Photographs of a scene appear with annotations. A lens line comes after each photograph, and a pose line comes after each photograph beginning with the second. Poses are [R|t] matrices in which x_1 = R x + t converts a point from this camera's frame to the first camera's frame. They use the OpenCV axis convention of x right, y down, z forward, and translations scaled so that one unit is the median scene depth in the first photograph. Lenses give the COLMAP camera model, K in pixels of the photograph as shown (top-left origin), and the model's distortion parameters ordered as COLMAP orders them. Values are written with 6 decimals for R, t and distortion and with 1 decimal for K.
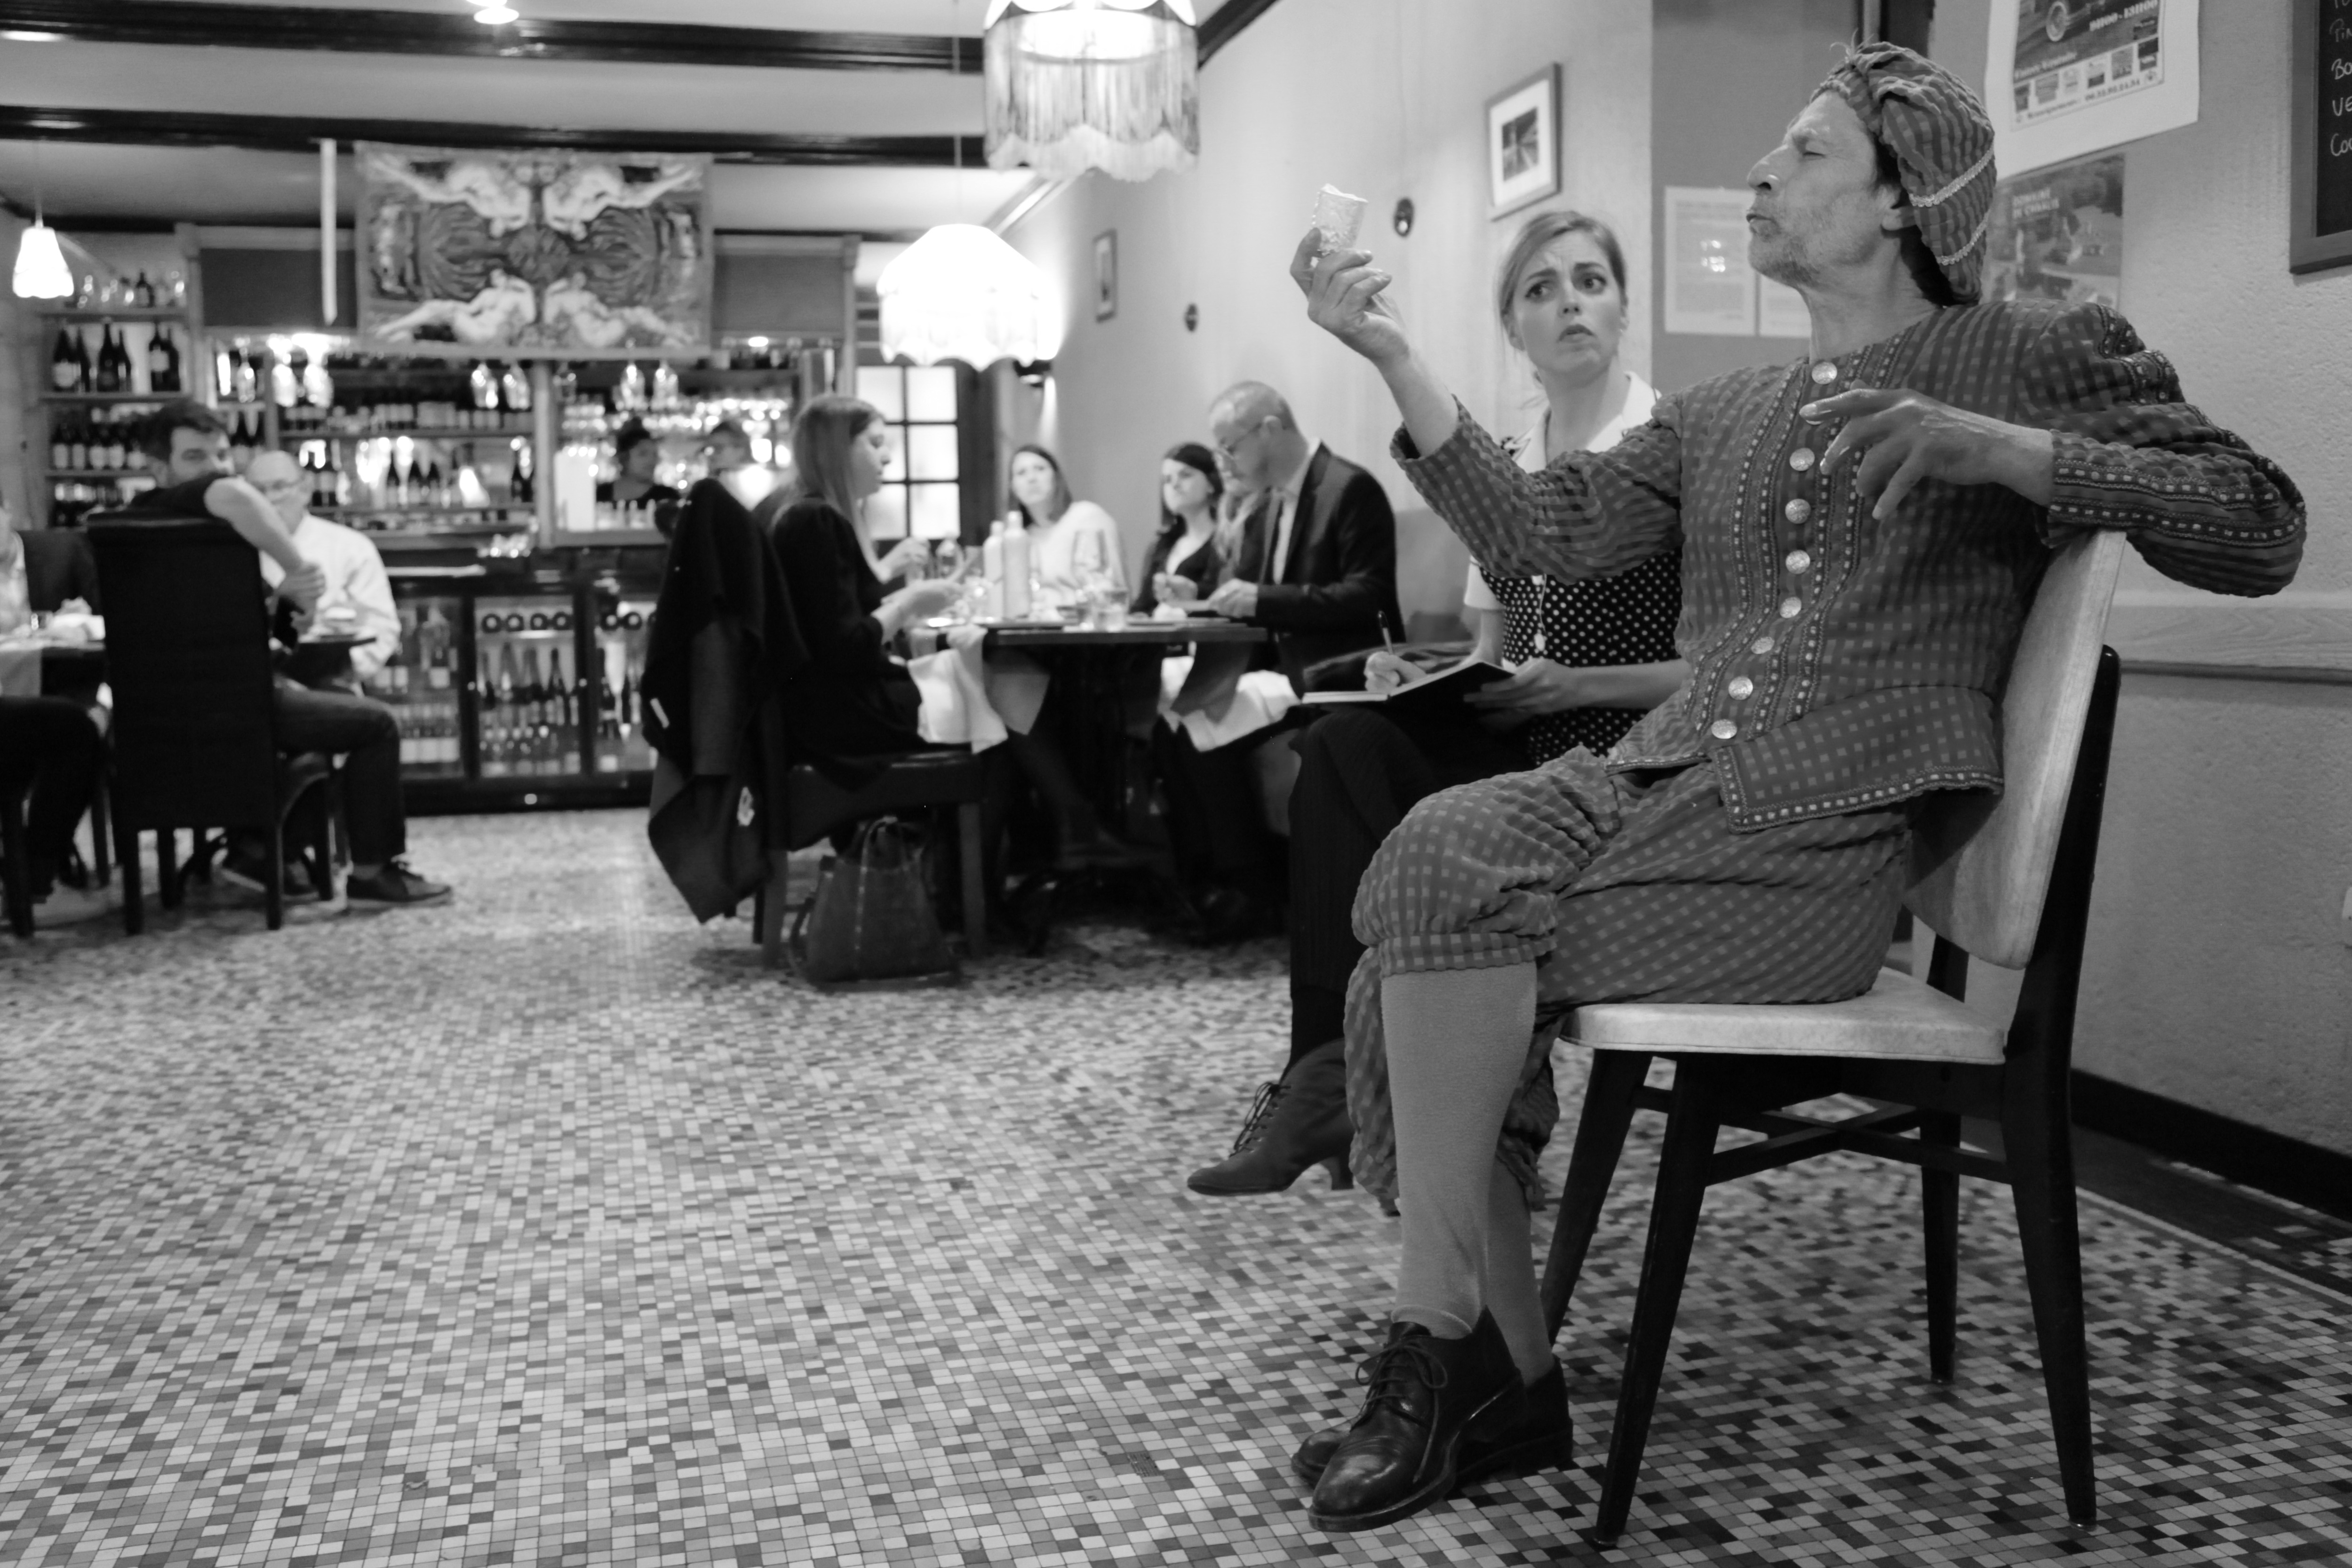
lens RADIAL K [[1954.5, 0, 1173.5], [0, 1954.5, 759.3], [0, 0, 1]] dist [-0.103149, 0.102040]
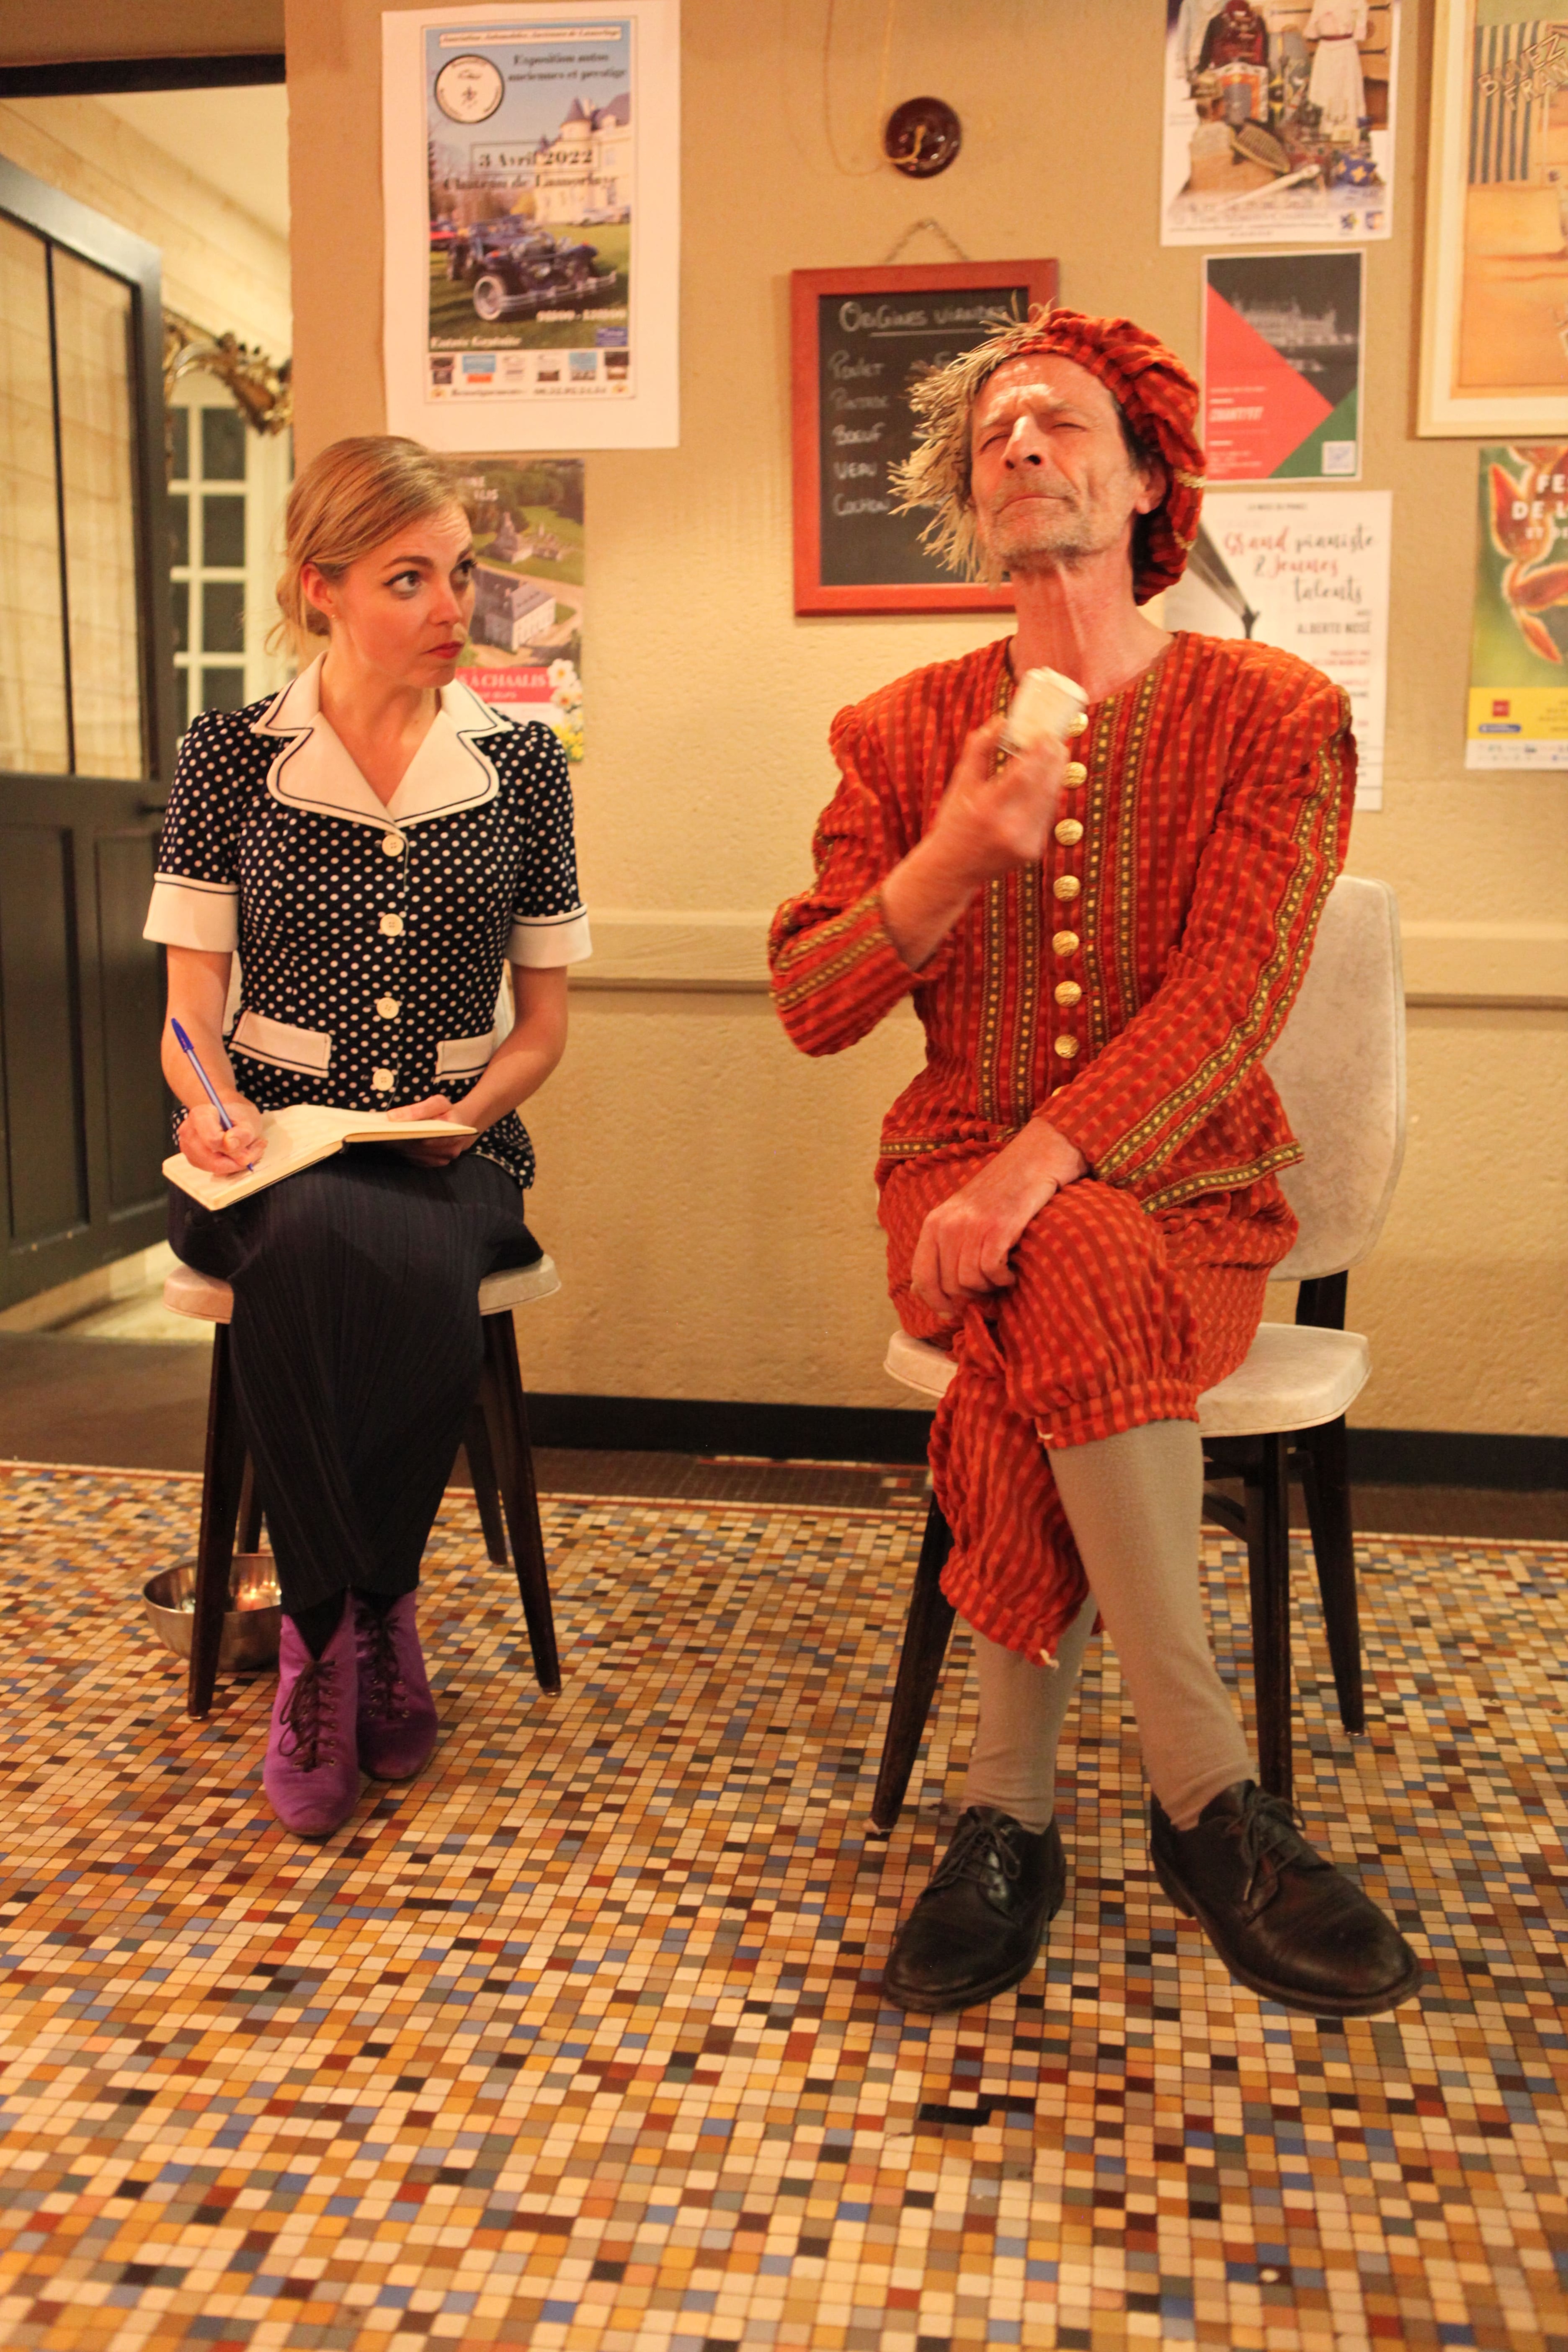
lens RADIAL K [[2153.1, 0, 784.0], [0, 2153.1, 1176.0], [0, 0, 1]] dist [-0.083995, 0.119815]
pose [[0.416744, -0.126013, 0.900247, -0.606411], [0.067945, 0.991893, 0.107388, -0.079982], [-0.906481, 0.016414, 0.421927, 0.560359]]
